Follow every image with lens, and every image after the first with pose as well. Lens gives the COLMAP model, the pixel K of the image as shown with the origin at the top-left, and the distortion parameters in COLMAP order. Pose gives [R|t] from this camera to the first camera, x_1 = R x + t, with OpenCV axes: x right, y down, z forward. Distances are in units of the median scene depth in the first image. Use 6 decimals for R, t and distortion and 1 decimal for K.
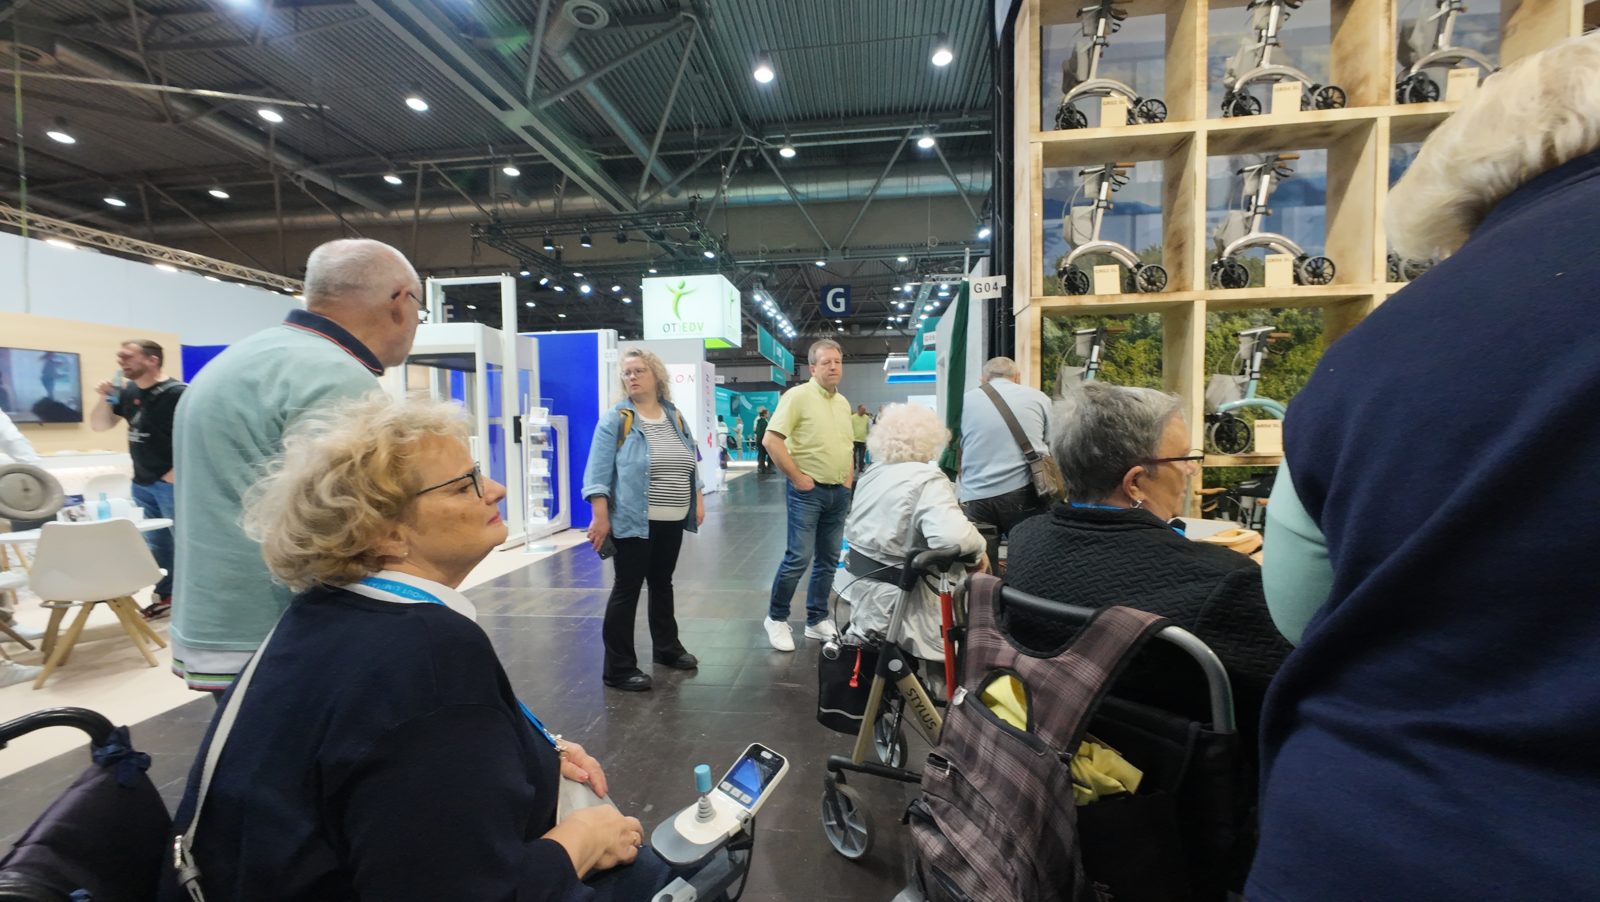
lens RADIAL K [[607.2, 0, 799.1], [0, 607.2, 453.4], [0, 0, 1]] dist [-0.002145, -0.001290]
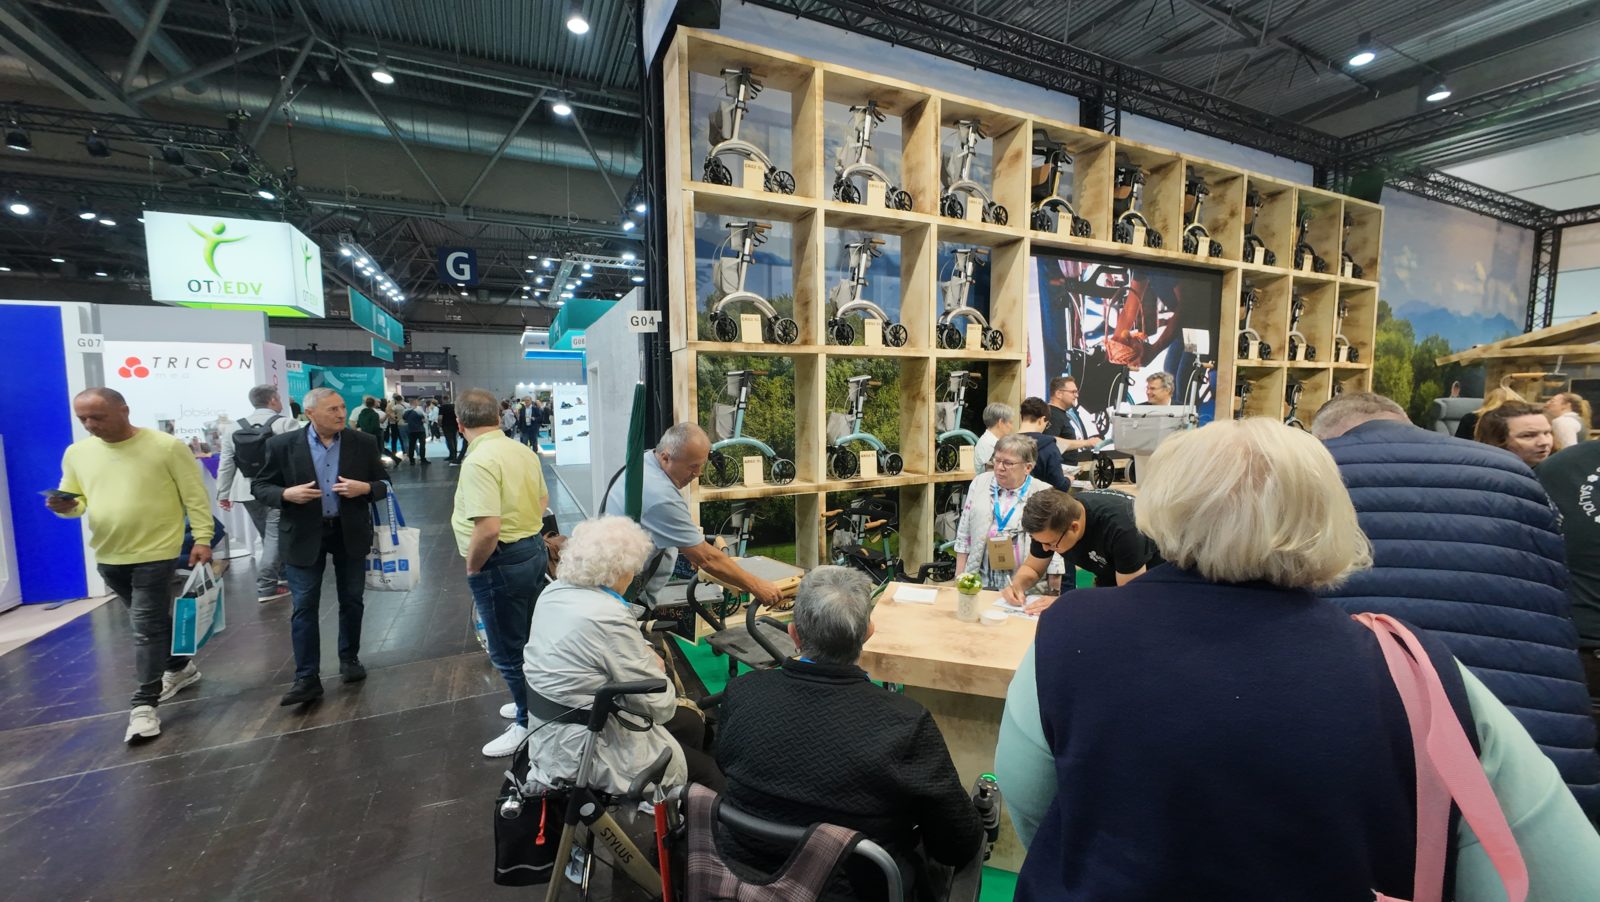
lens RADIAL K [[607.2, 0, 799.3], [0, 607.2, 449.5], [0, 0, 1]] dist [-0.002145, -0.001290]
pose [[0.843037, -0.040968, 0.536292, -0.020294], [0.020269, 0.998806, 0.044439, -0.103360], [-0.537473, -0.026594, 0.842862, 0.012729]]
